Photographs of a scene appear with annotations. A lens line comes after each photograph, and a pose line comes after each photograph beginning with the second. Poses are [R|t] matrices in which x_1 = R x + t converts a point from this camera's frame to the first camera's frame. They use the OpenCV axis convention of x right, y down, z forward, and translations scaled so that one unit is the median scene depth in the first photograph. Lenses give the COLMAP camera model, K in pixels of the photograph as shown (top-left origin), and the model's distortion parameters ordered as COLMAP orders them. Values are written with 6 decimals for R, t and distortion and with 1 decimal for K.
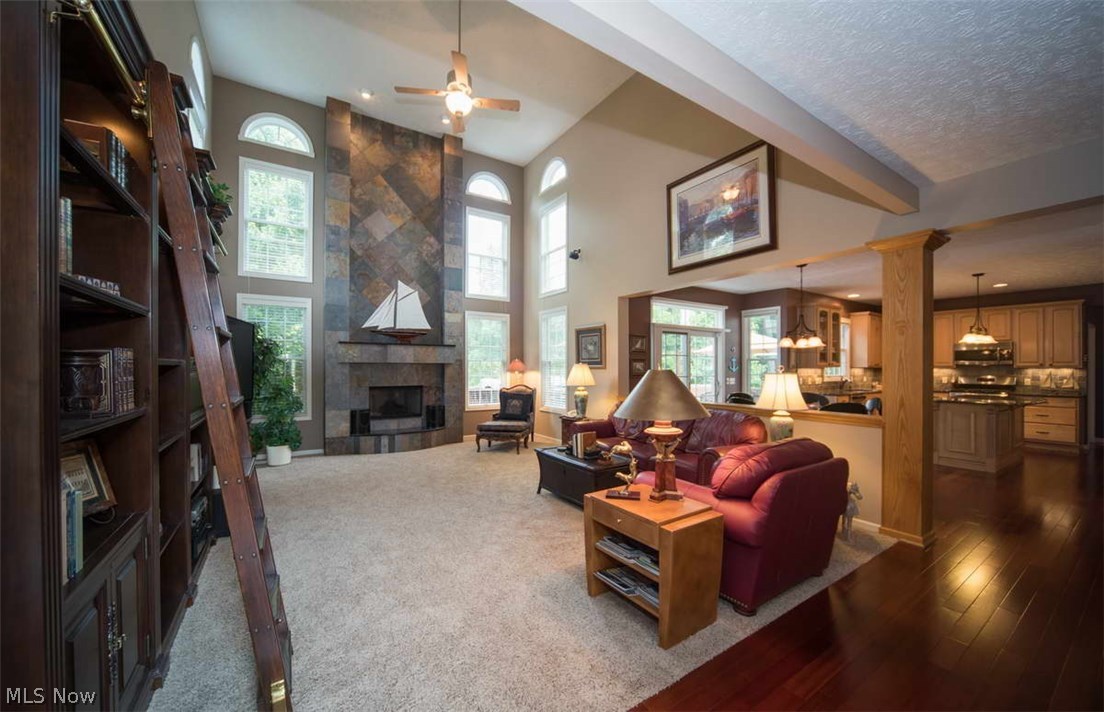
lens RADIAL K [[429.1, 0, 541.5], [0, 429.1, 365.4], [0, 0, 1]] dist [-0.000426, 0.000390]
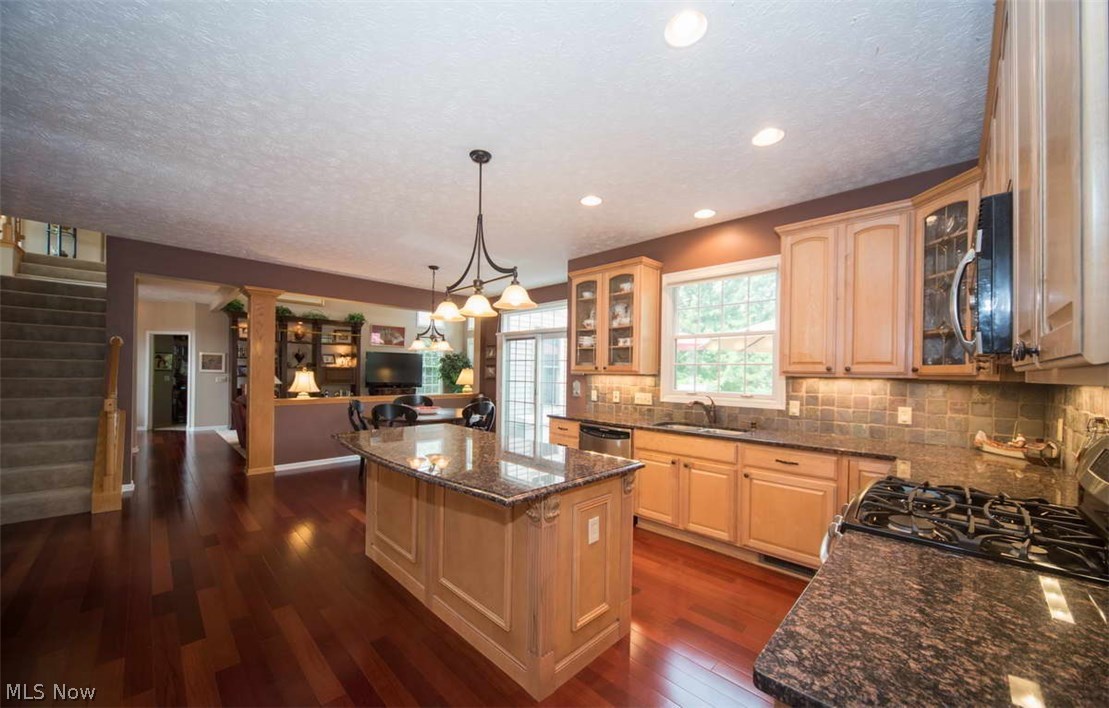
lens RADIAL K [[404.4, 0, 564.4], [0, 404.4, 370.3], [0, 0, 1]] dist [0.001128, 0.000023]
pose [[0.208213, -0.001052, -0.978083, 1.324692], [-0.008911, 0.999956, -0.002973, 0.002288], [0.978043, 0.009335, 0.208194, 0.923057]]
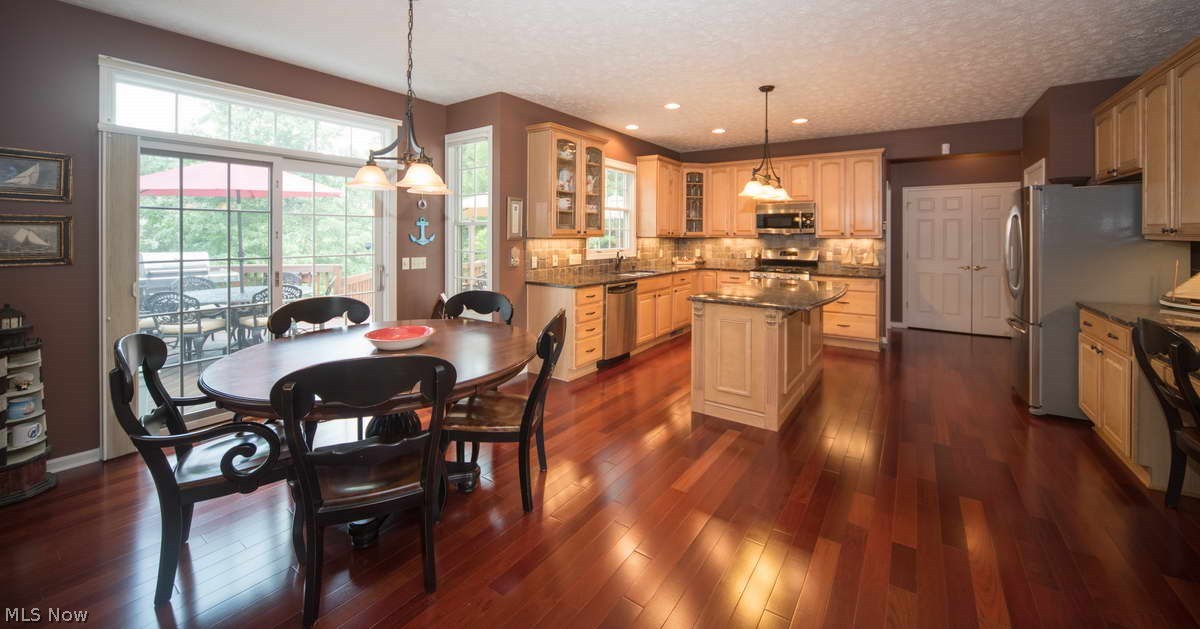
lens RADIAL K [[457.0, 0, 608.1], [0, 457.0, 233.9], [0, 0, 1]] dist [-0.010806, 0.000066]
pose [[0.928881, 0.002083, 0.370372, 0.522571], [-0.002647, 0.999996, 0.001017, -0.001202], [-0.370368, -0.001925, 0.928883, 0.440287]]
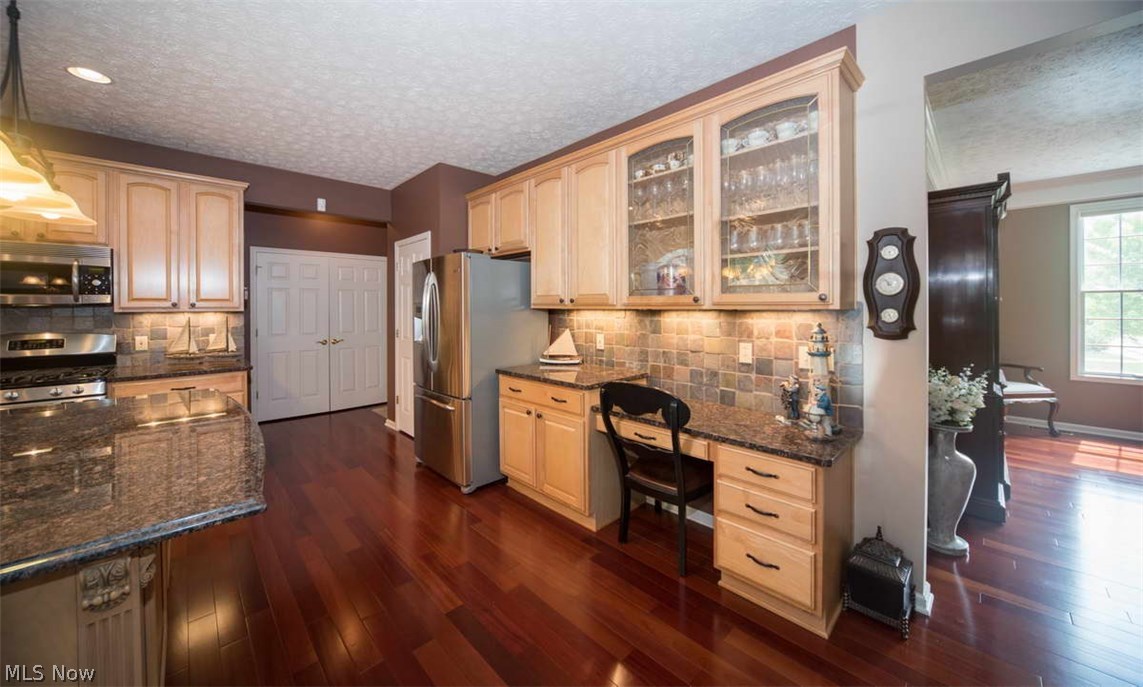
lens RADIAL K [[395.5, 0, 547.0], [0, 395.5, 306.0], [0, 0, 1]] dist [-0.000356, 0.000167]
pose [[-0.164894, 0.002758, 0.986307, 0.726321], [0.002890, 0.999993, -0.002313, 0.001872], [-0.986307, 0.002469, -0.164901, 0.722009]]
